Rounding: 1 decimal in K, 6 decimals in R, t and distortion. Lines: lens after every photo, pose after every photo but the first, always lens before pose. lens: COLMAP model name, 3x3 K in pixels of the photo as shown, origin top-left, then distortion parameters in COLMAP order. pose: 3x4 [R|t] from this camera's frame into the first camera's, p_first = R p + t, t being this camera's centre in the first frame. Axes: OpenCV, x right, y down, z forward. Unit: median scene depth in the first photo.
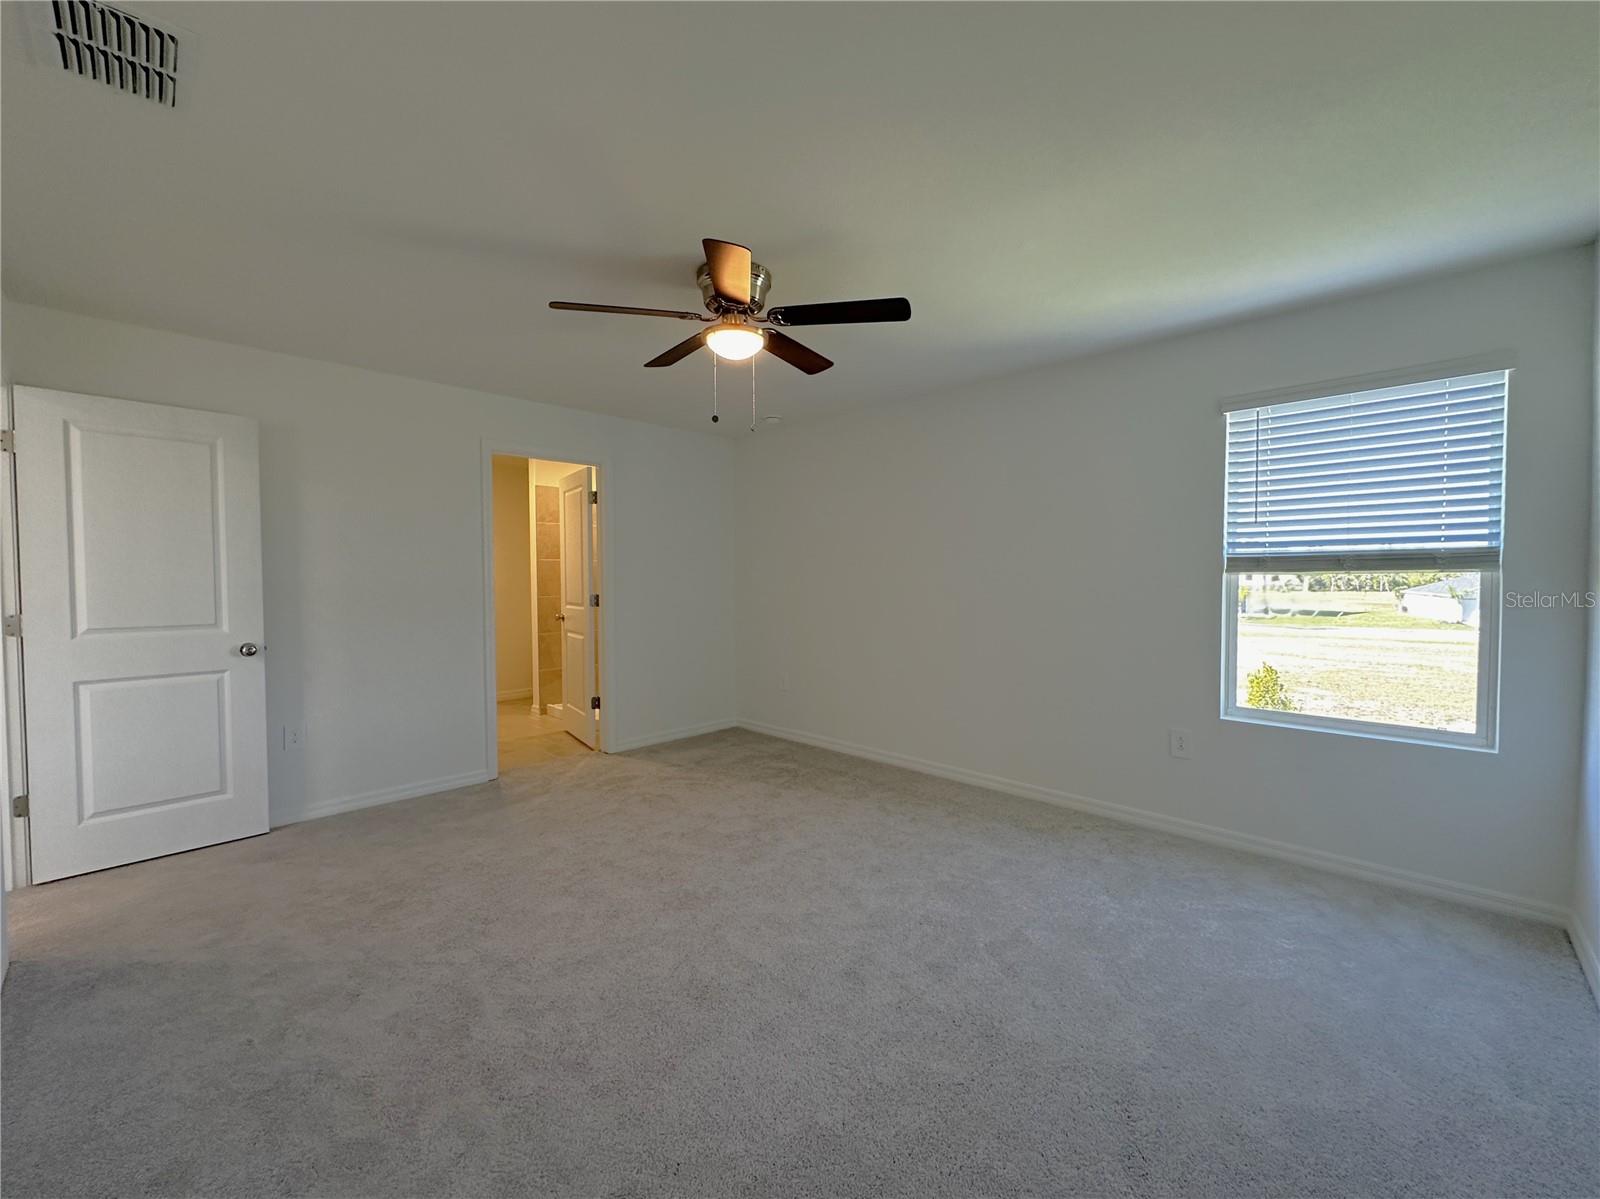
lens RADIAL K [[652.5, 0, 795.8], [0, 652.5, 595.1], [0, 0, 1]] dist [0.007778, 0.000294]
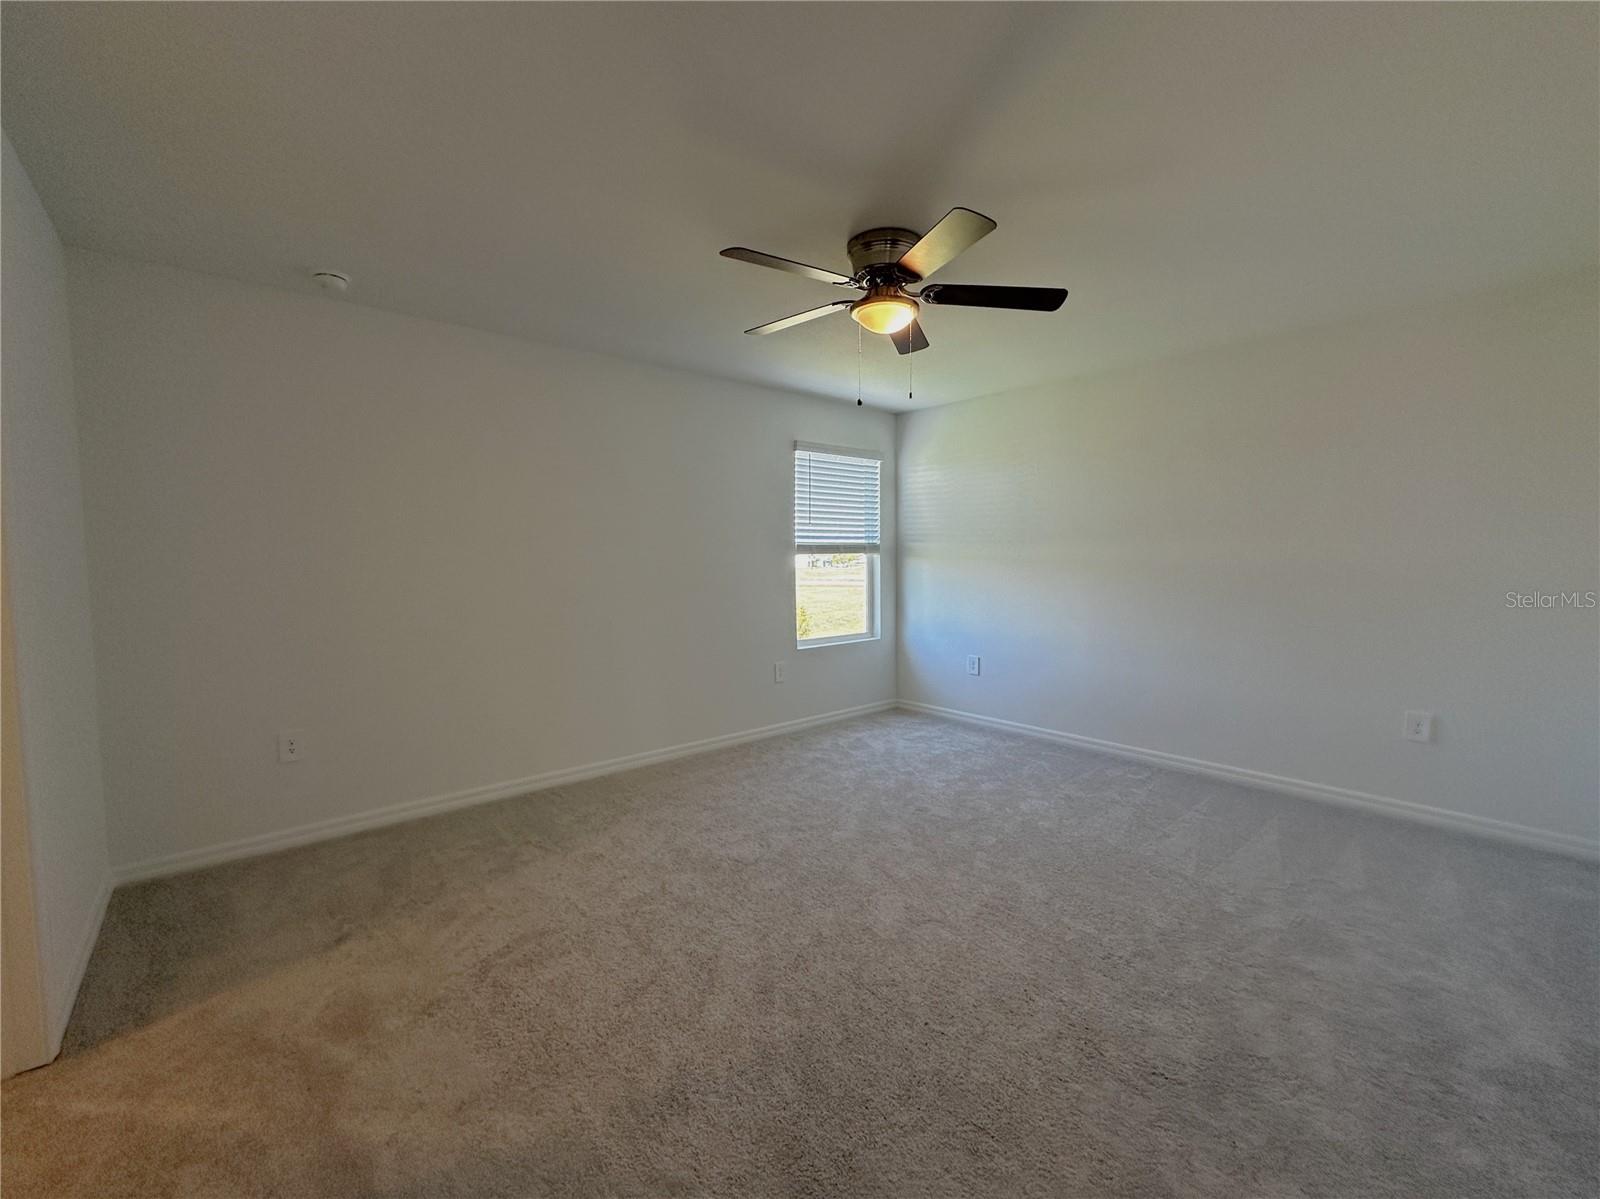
lens RADIAL K [[652.5, 0, 800.8], [0, 652.5, 604.3], [0, 0, 1]] dist [0.007778, 0.000294]
pose [[0.112524, -0.074761, 0.990833, -0.859067], [0.035187, 0.996840, 0.071219, -0.027385], [-0.993026, 0.026851, 0.114799, 0.805789]]
